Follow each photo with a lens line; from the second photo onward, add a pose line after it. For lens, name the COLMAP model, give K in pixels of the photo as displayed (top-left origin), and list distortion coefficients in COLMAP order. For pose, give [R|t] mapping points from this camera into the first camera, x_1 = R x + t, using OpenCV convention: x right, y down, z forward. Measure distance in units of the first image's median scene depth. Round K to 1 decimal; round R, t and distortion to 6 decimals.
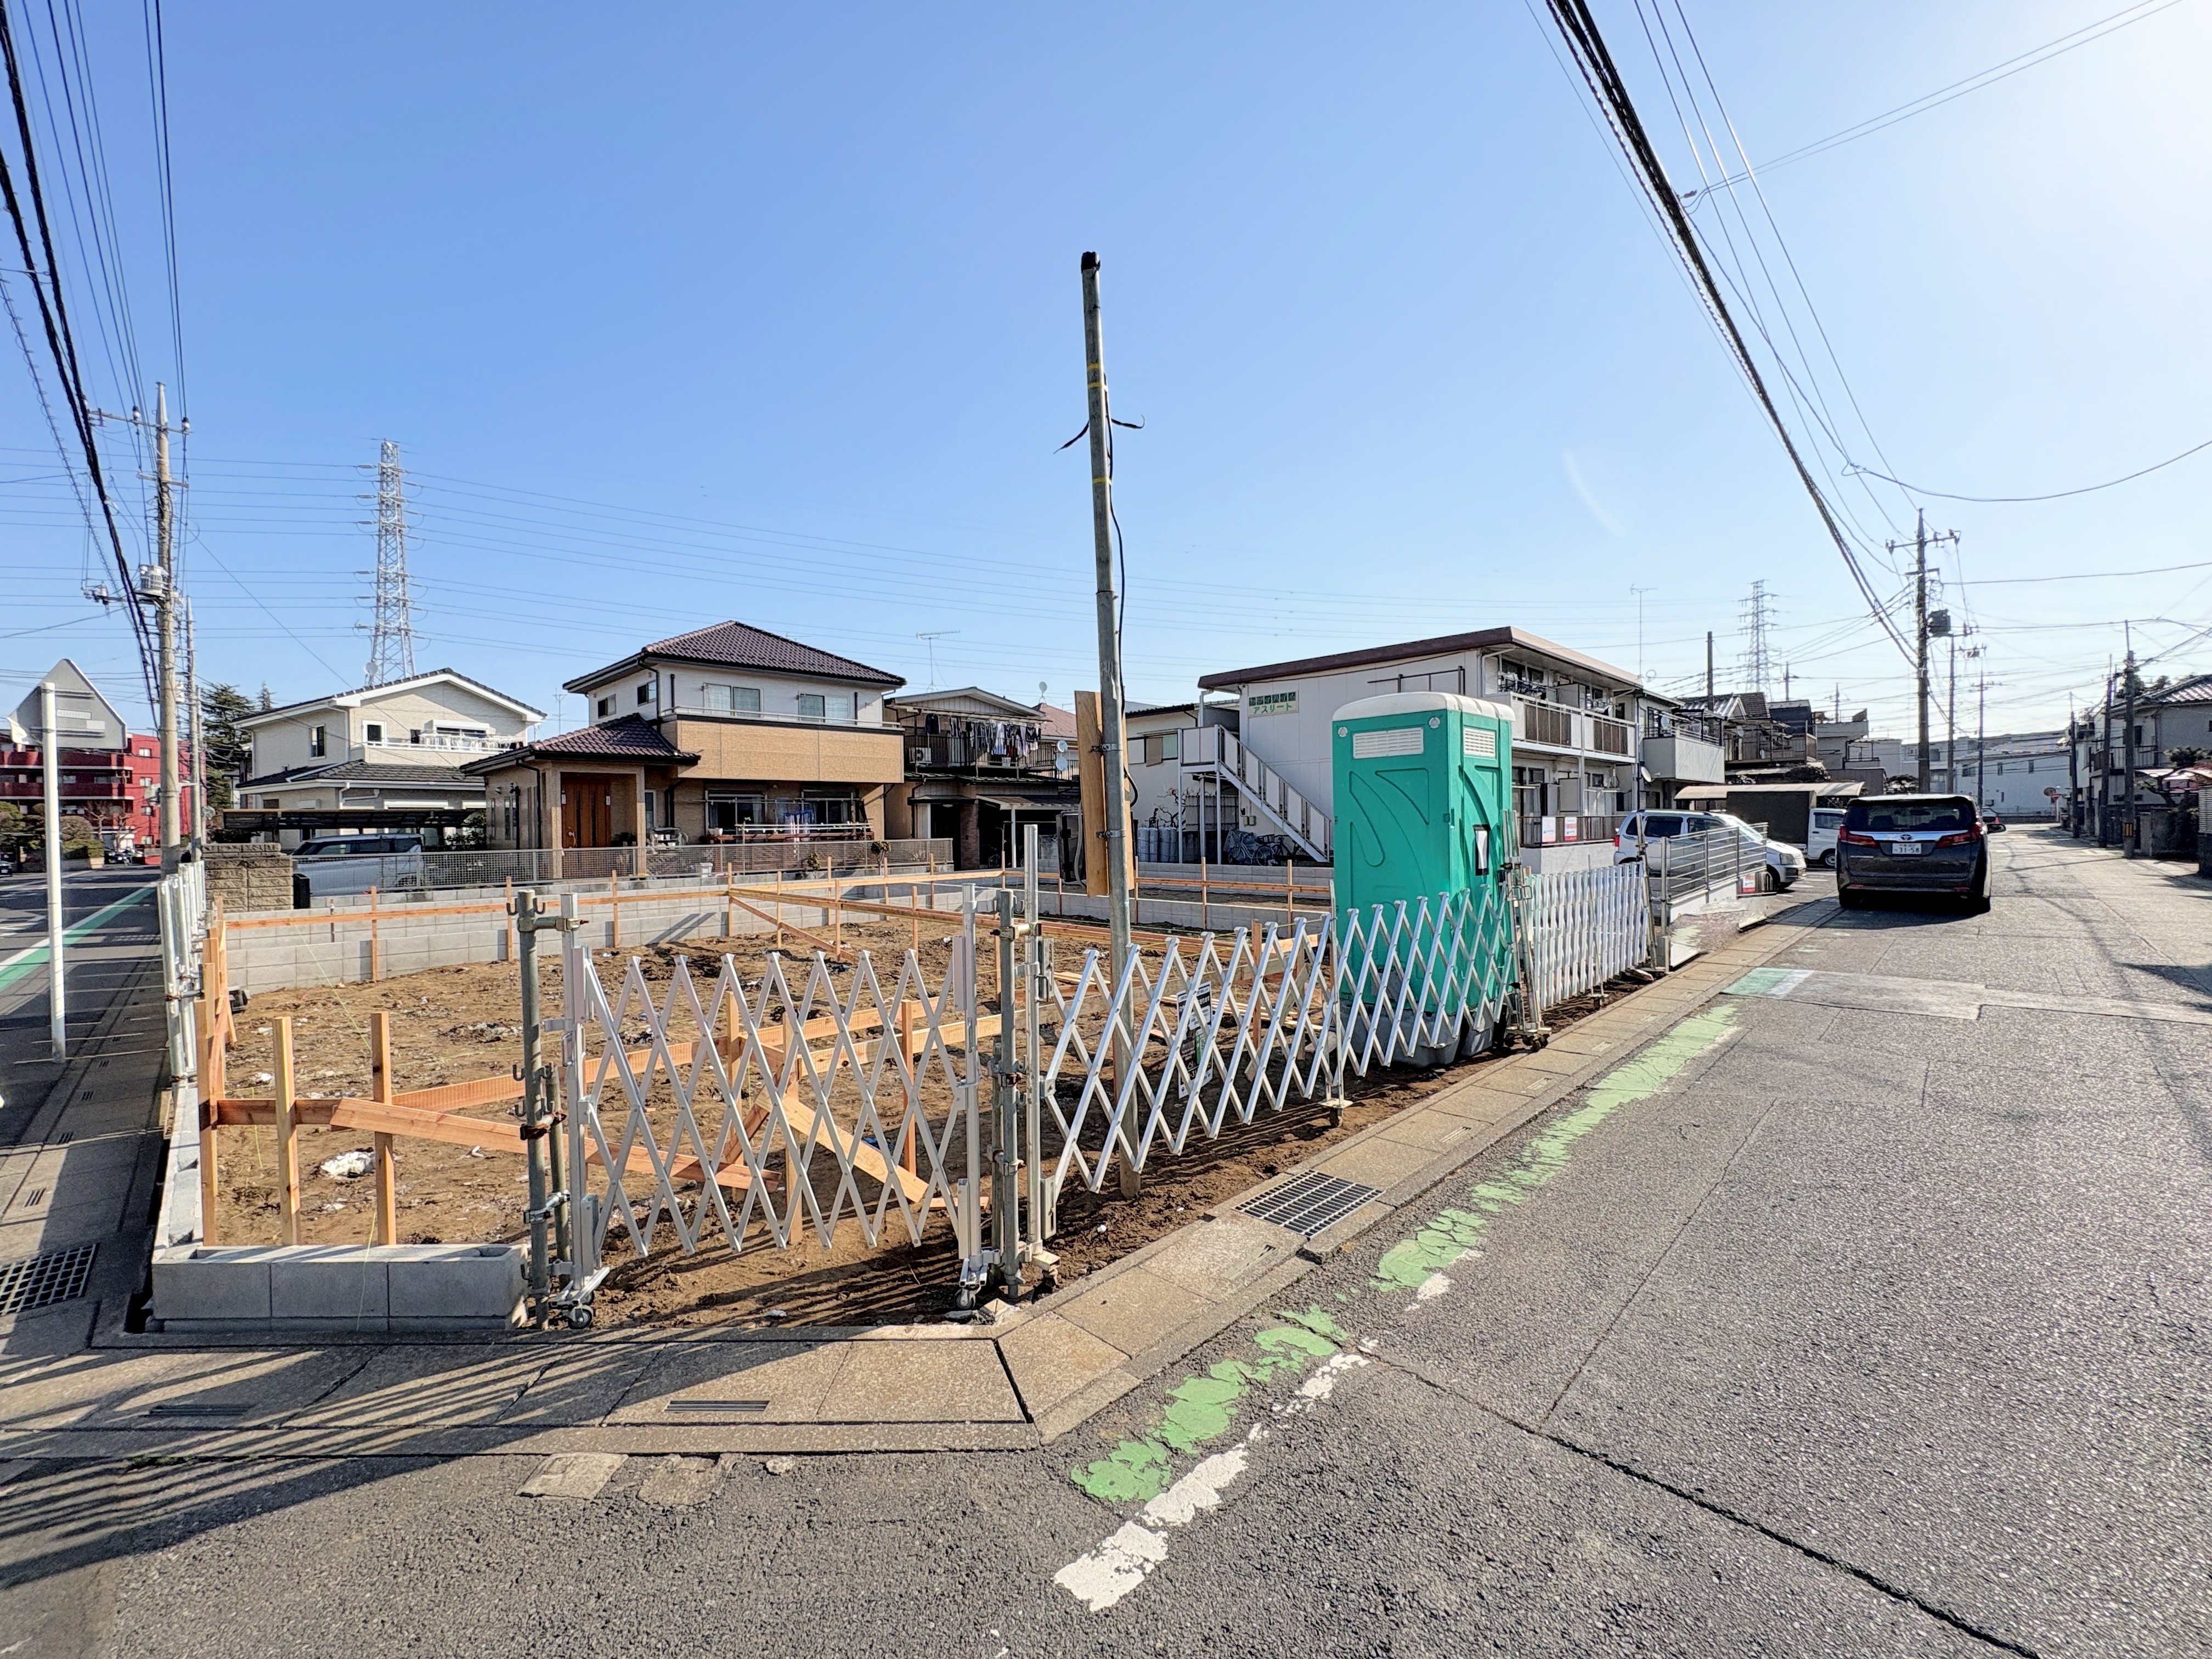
lens RADIAL K [[875.9, 0, 1107.8], [0, 875.9, 830.6], [0, 0, 1]] dist [0.000519, -0.000008]
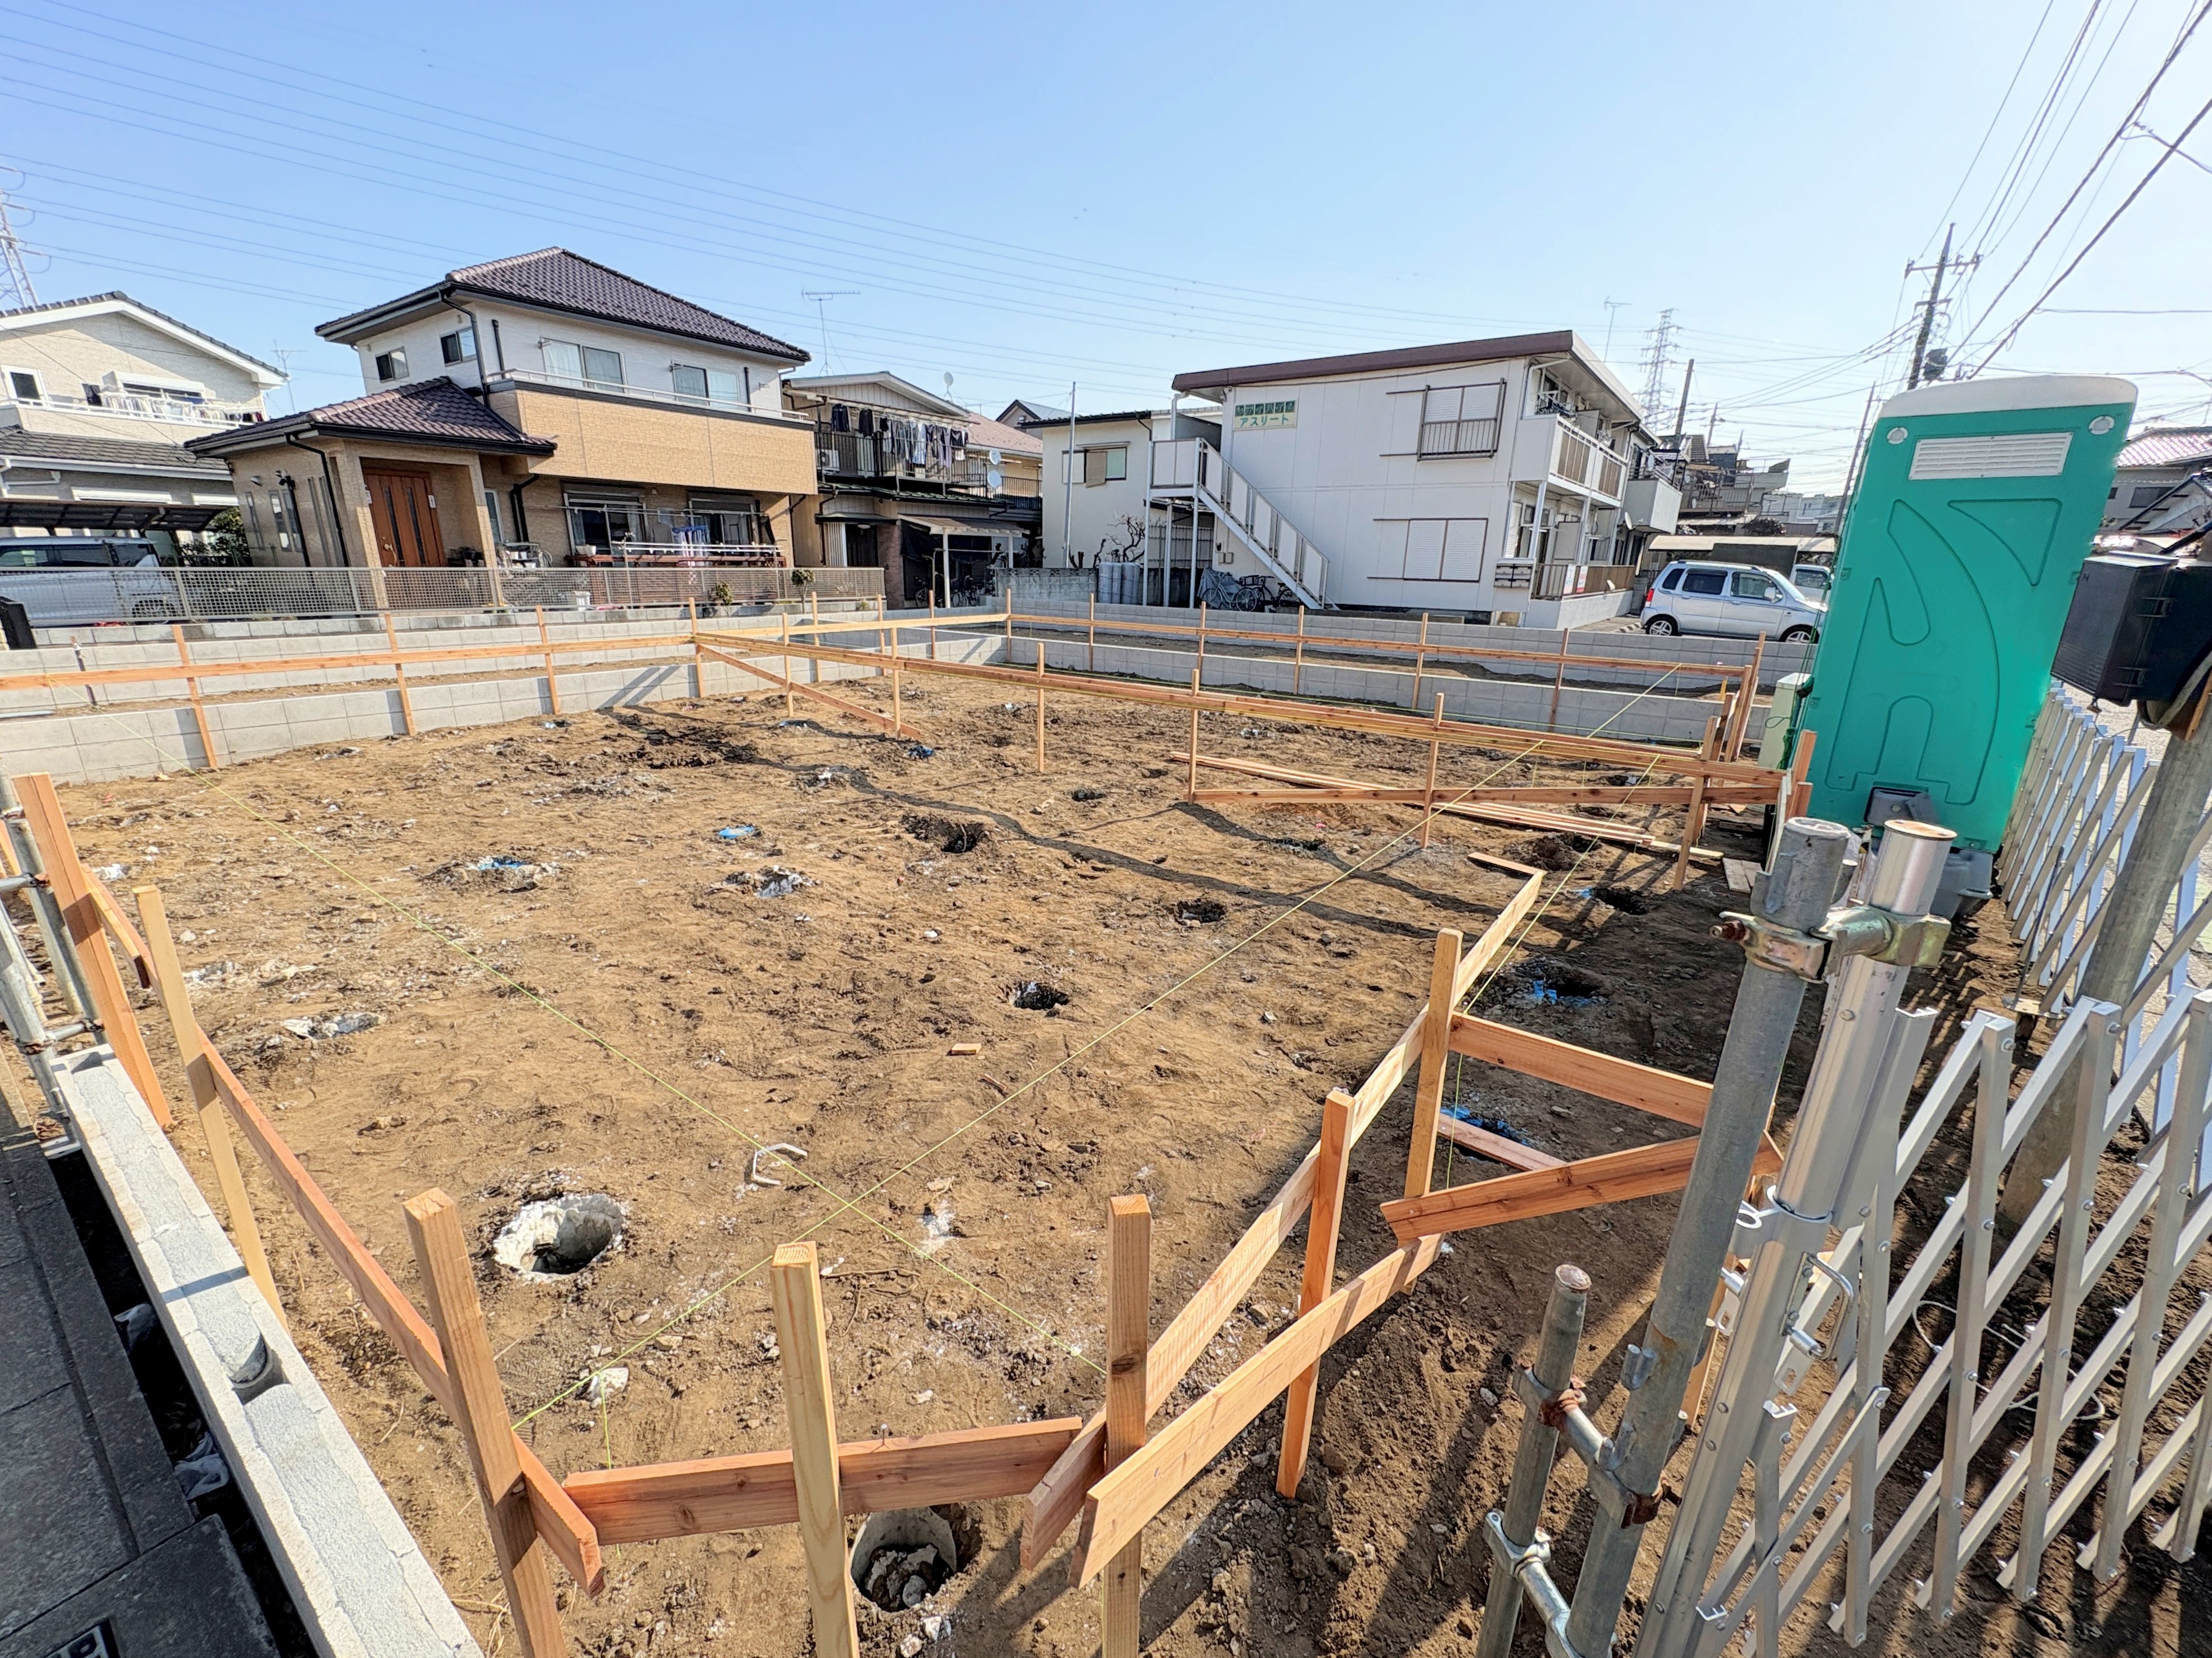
lens RADIAL K [[898.0, 0, 1107.1], [0, 898.0, 829.6], [0, 0, 1]] dist [0.000355, -0.000434]
pose [[0.987586, -0.013467, 0.156503, -0.109162], [-0.031567, 0.958978, 0.281718, 0.000098], [-0.153877, -0.283161, 0.946648, 0.092787]]
